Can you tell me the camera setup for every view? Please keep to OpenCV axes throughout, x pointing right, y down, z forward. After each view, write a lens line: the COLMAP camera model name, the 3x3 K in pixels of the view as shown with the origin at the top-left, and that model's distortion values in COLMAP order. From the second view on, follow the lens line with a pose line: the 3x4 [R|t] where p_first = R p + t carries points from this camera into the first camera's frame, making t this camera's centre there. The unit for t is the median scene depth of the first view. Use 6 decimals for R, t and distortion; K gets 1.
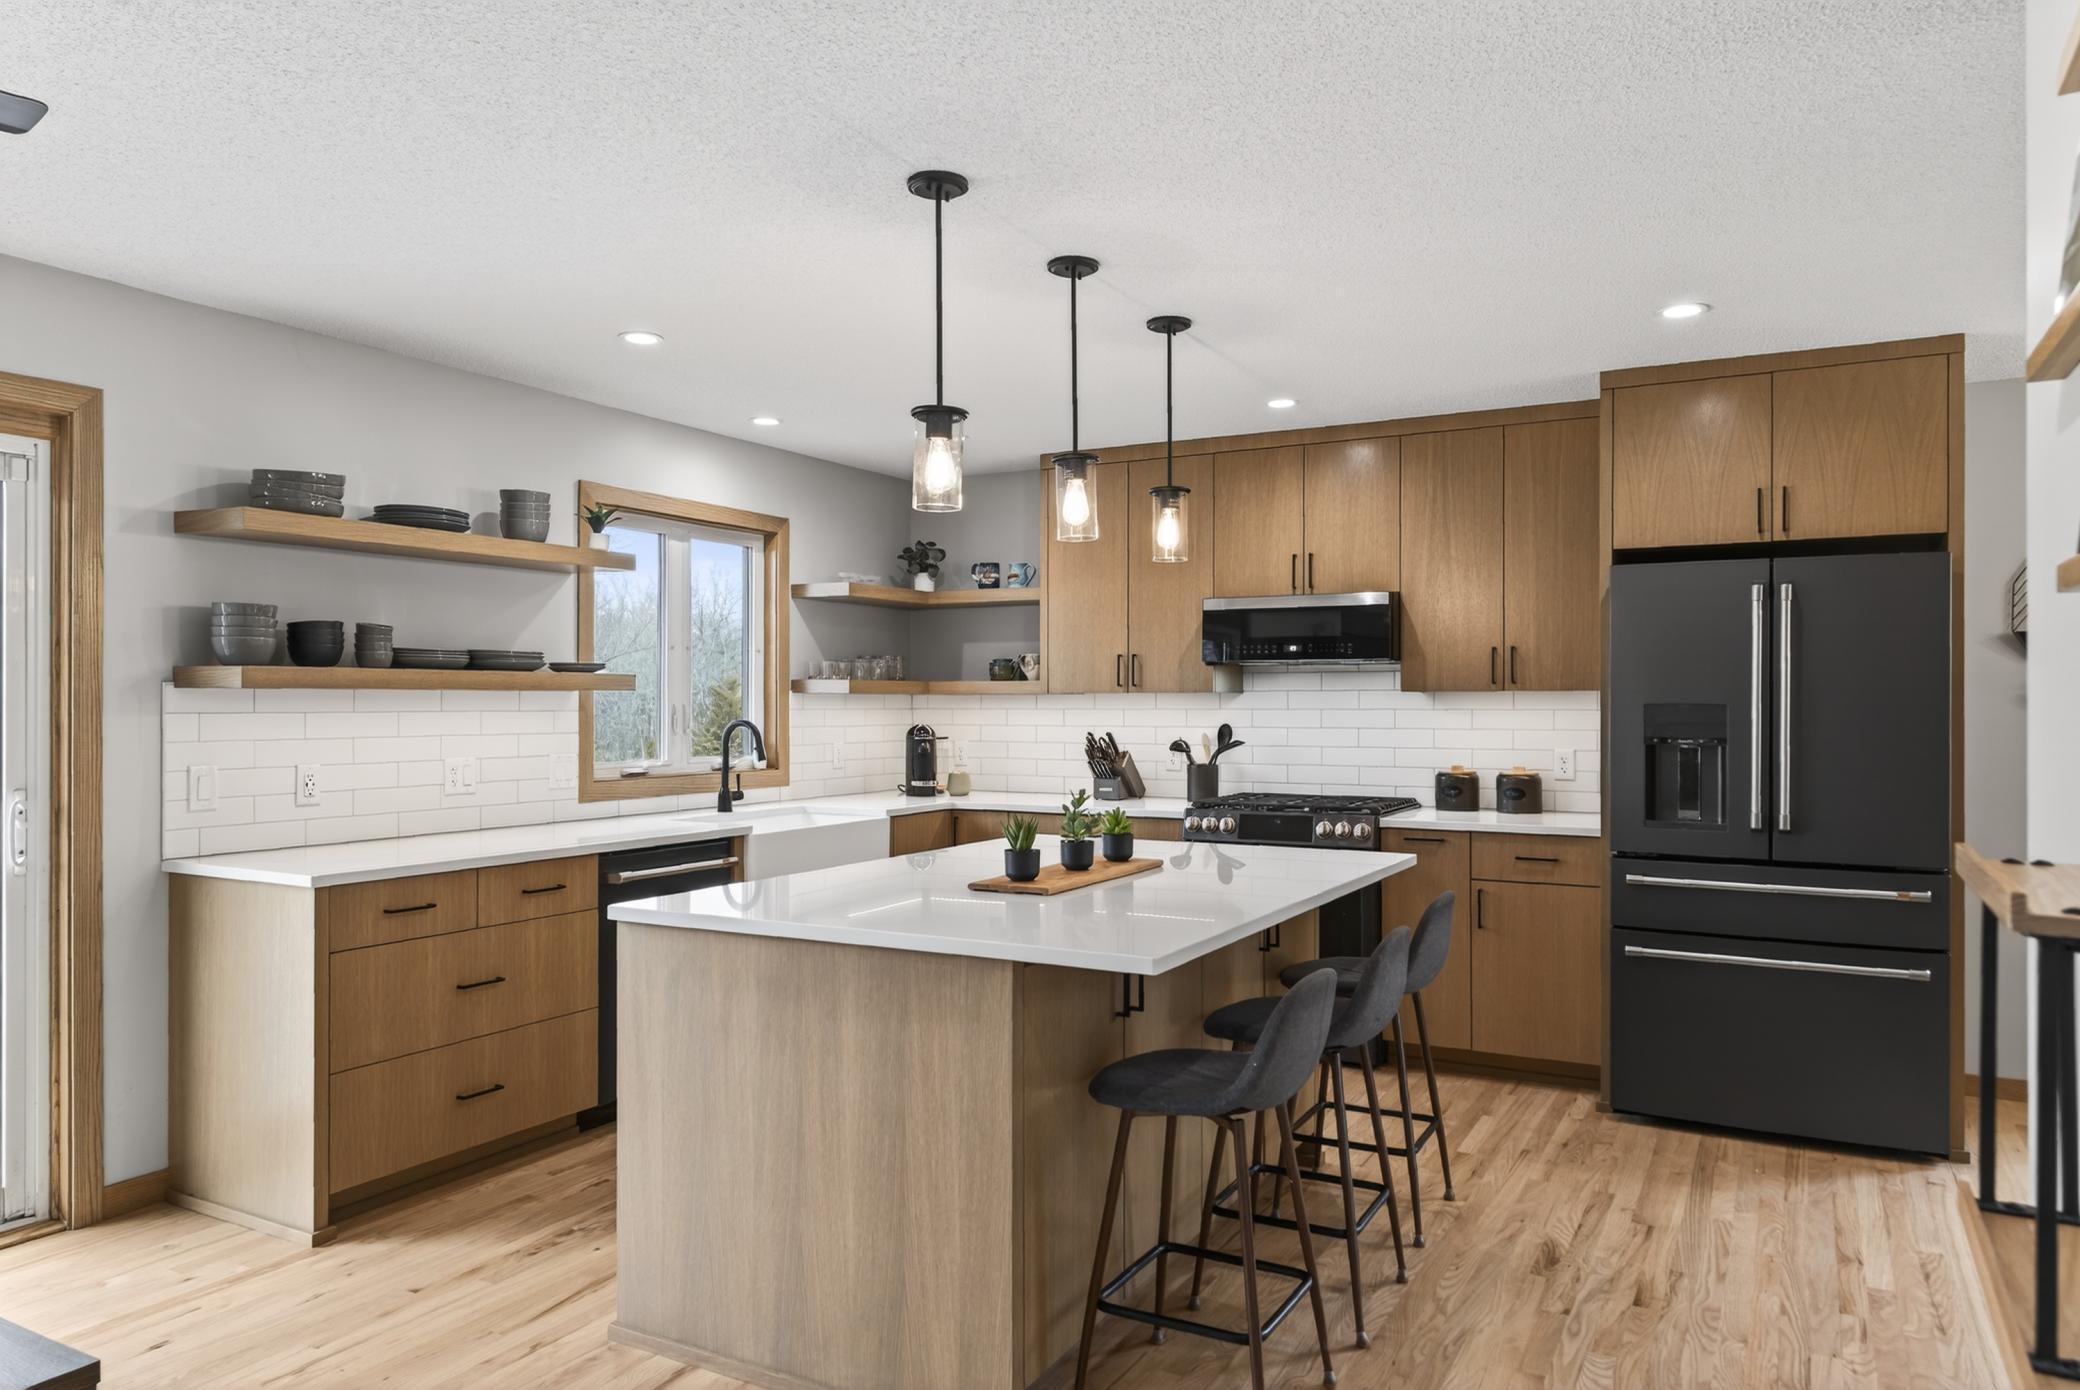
lens RADIAL K [[1370.9, 0, 1040.0], [0, 1370.9, 691.9], [0, 0, 1]] dist [0.008988, -0.000015]
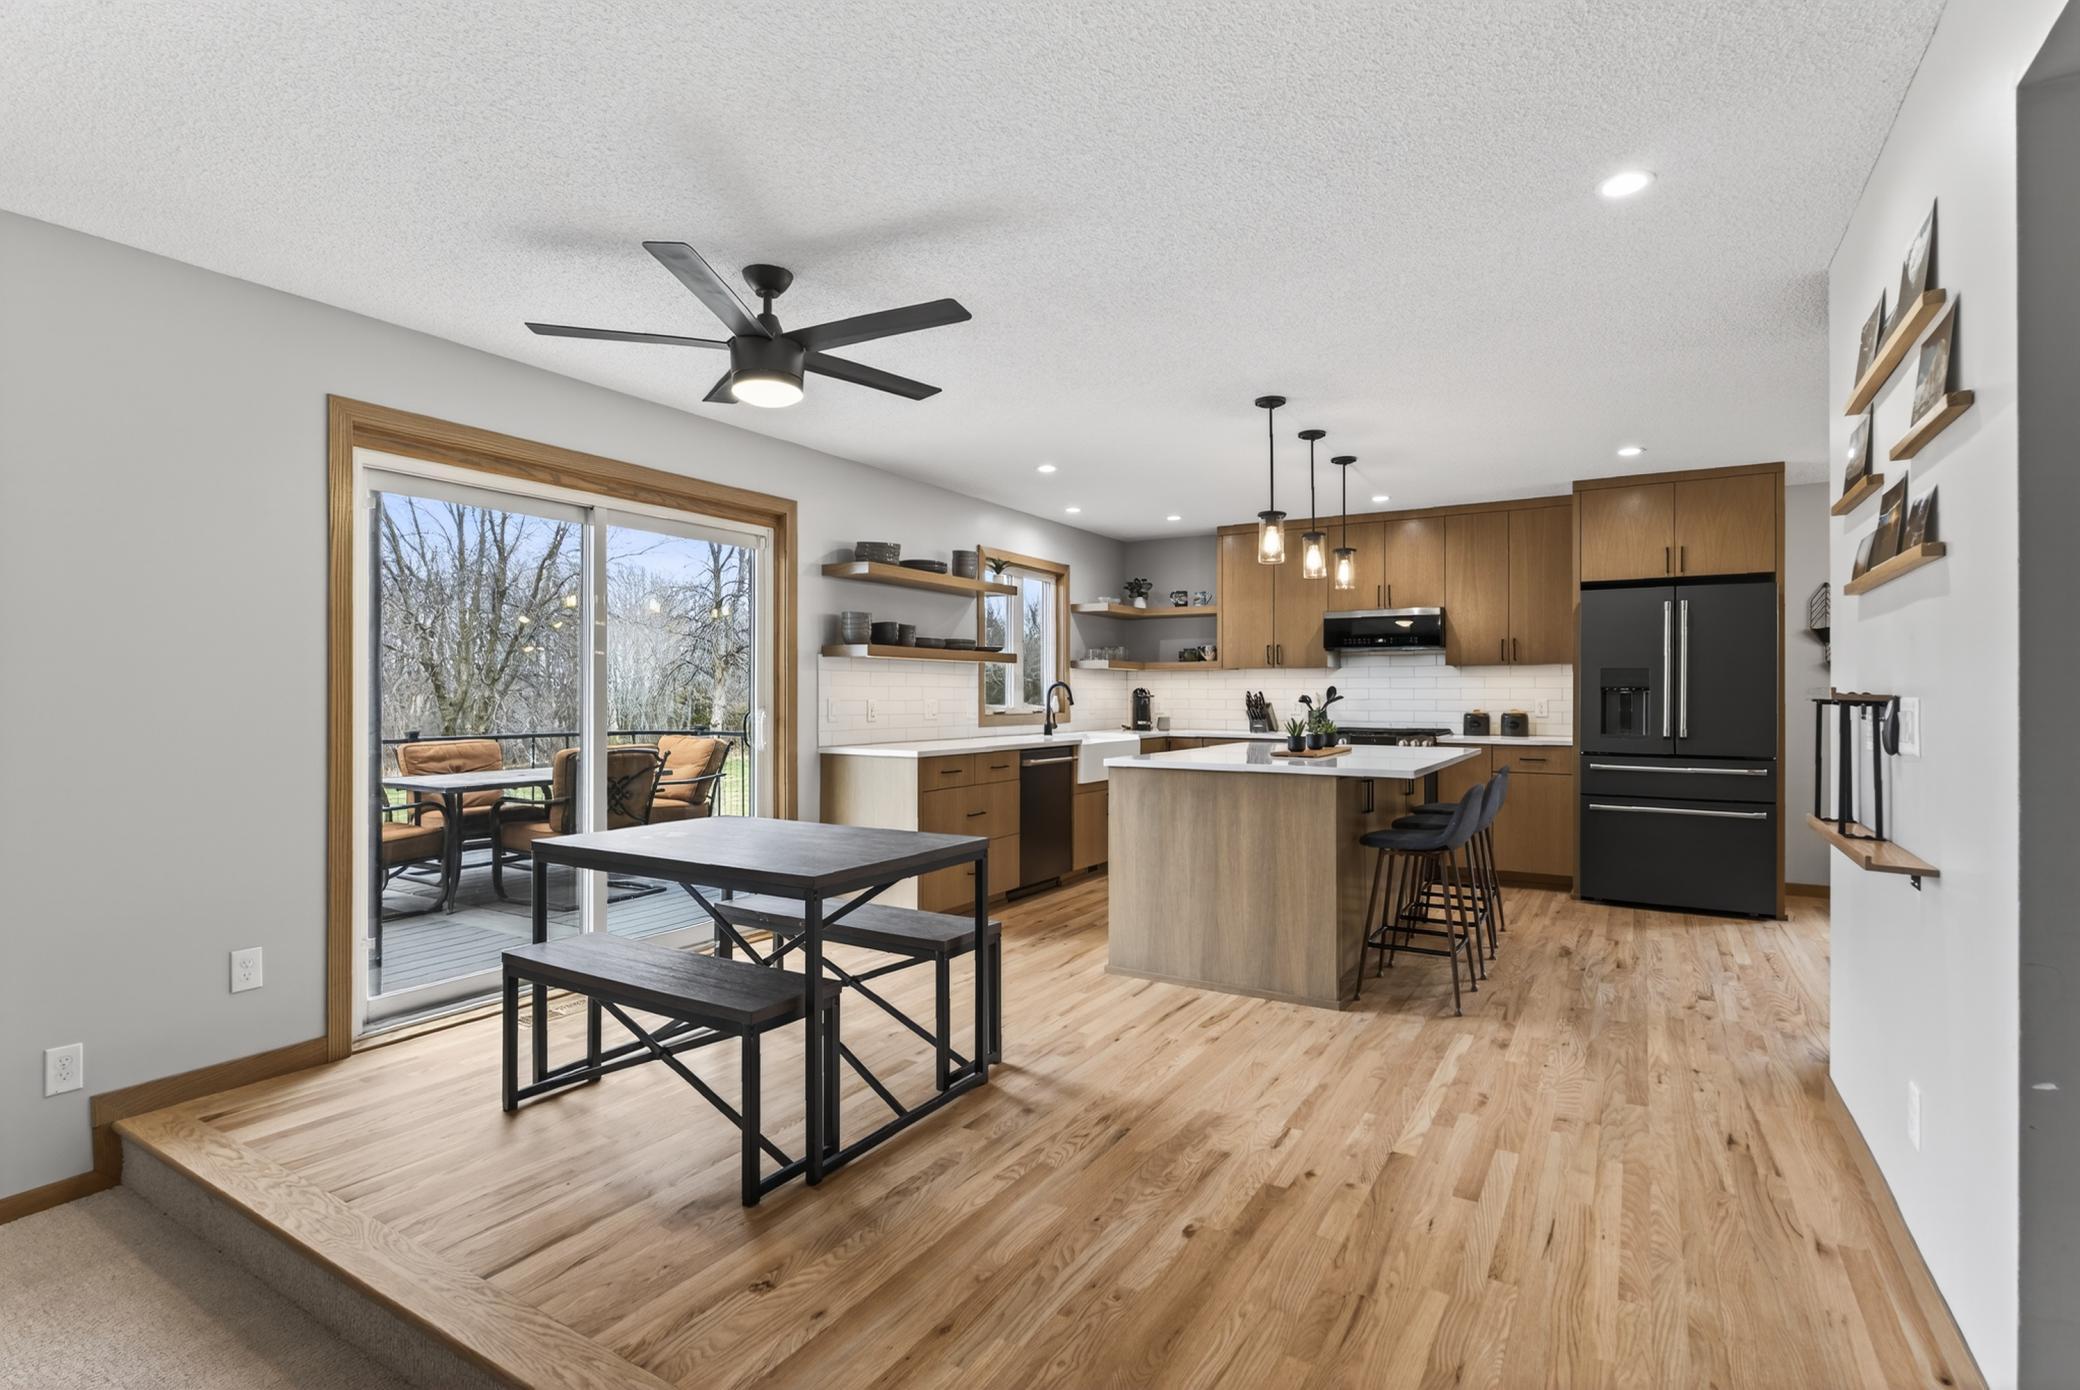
lens RADIAL K [[988.0, 0, 1047.8], [0, 988.0, 688.3], [0, 0, 1]] dist [0.000982, 0.000039]
pose [[0.999408, 0.000980, -0.034400, -0.239916], [-0.000942, 0.999999, 0.001109, 0.034555], [0.034401, -0.001076, 0.999408, -0.314948]]
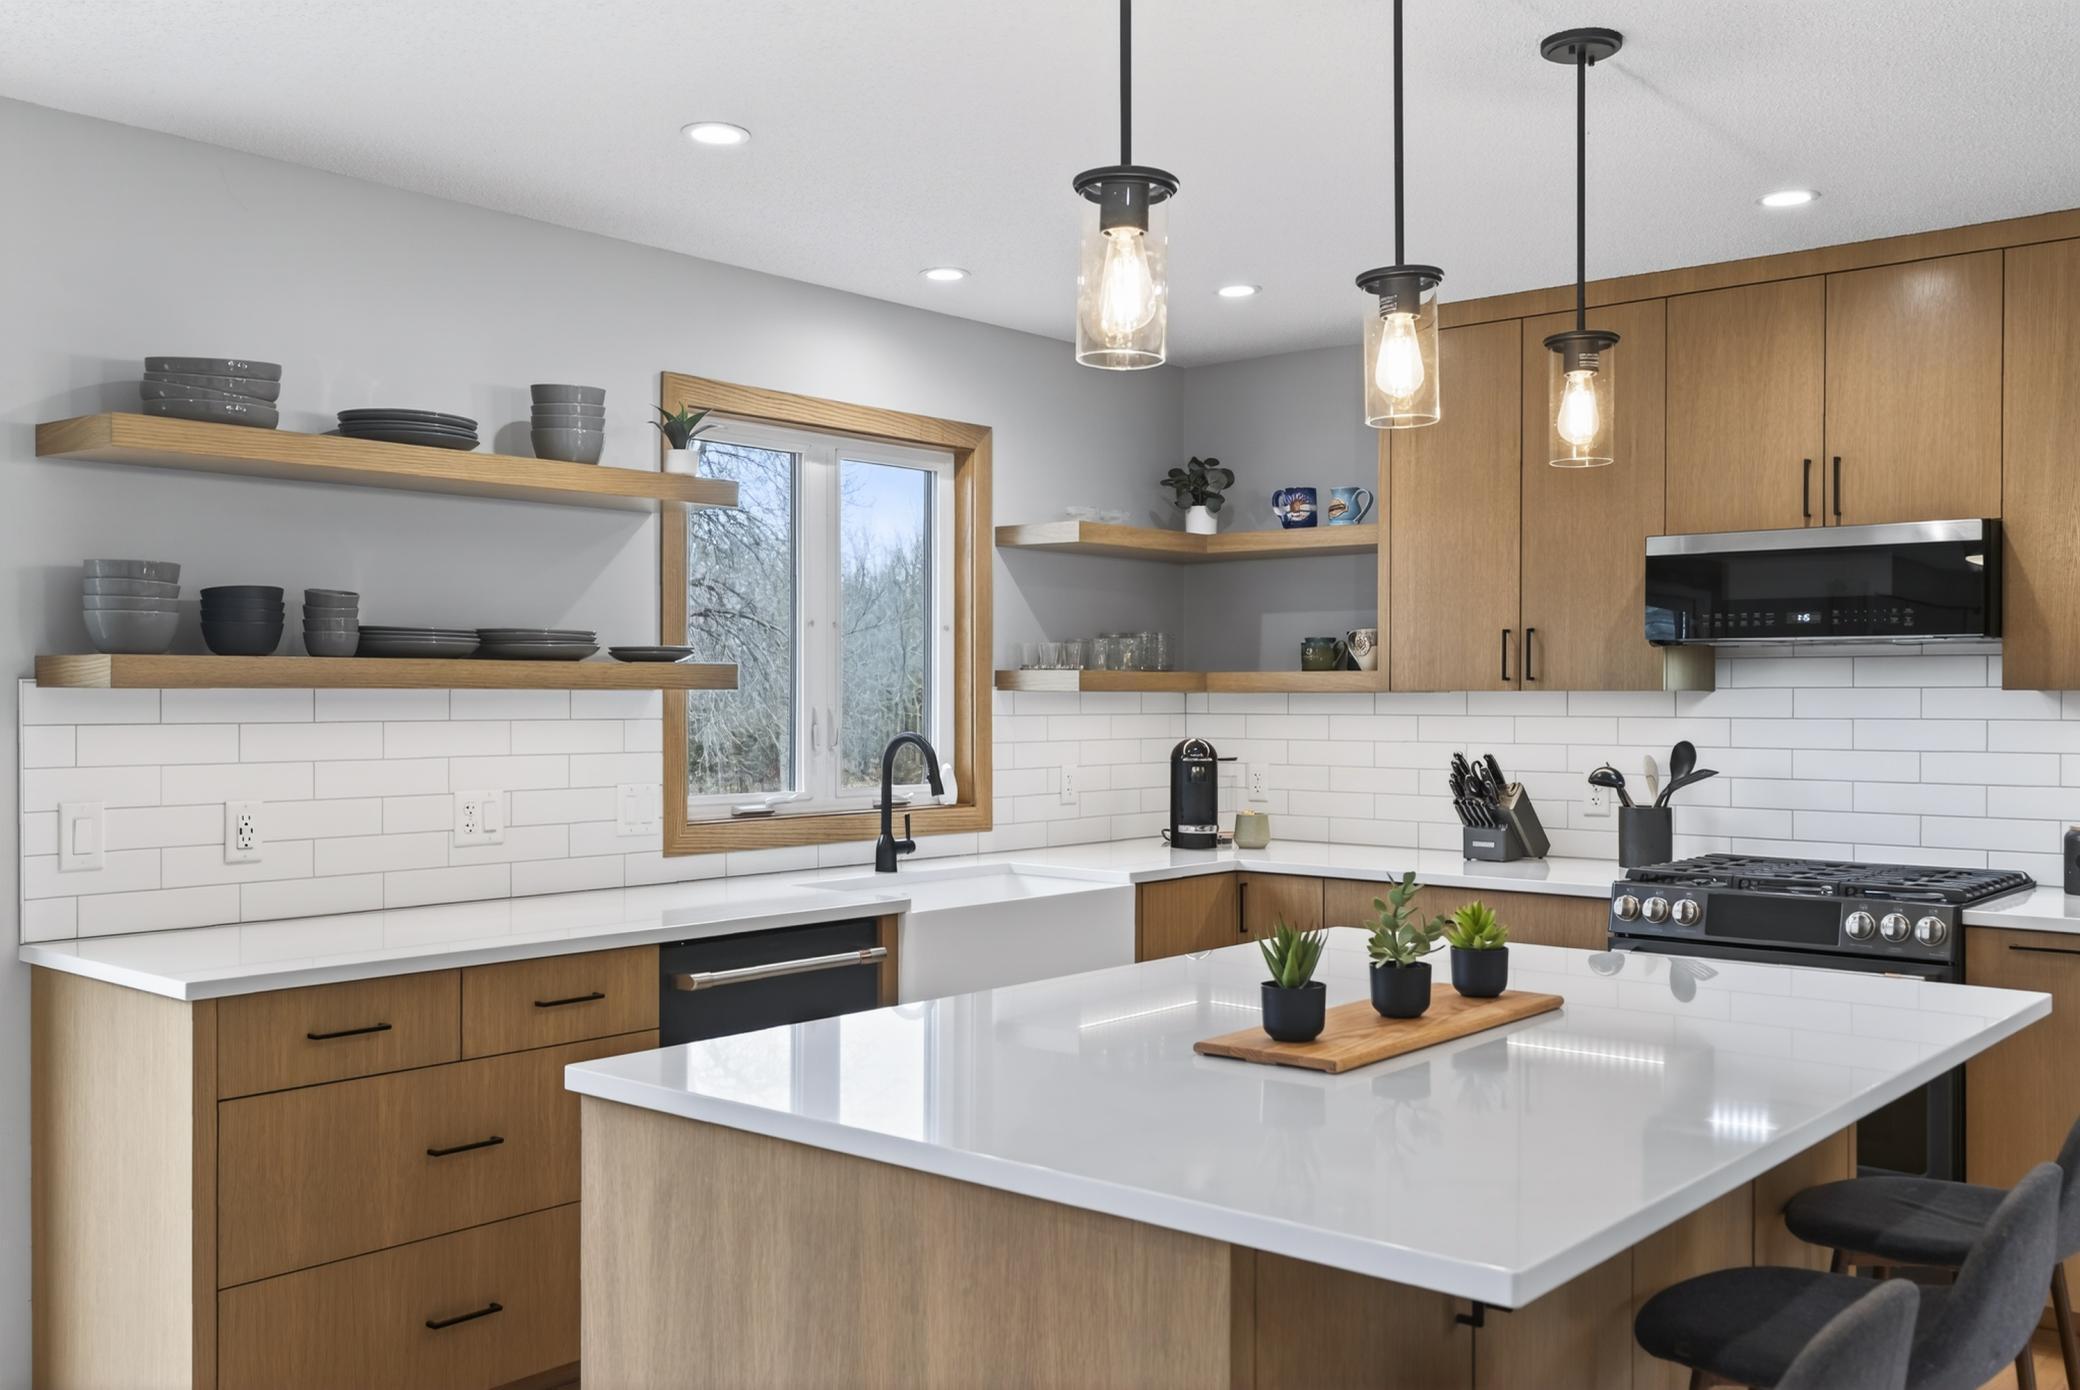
lens RADIAL K [[1835.4, 0, 1044.5], [0, 1835.4, 702.4], [0, 0, 1]] dist [0.016893, 0.002119]
pose [[0.979657, 0.001750, -0.200672, 0.028235], [0.000571, 0.999934, 0.011510, -0.005166], [0.200679, -0.011390, 0.979591, 0.193411]]
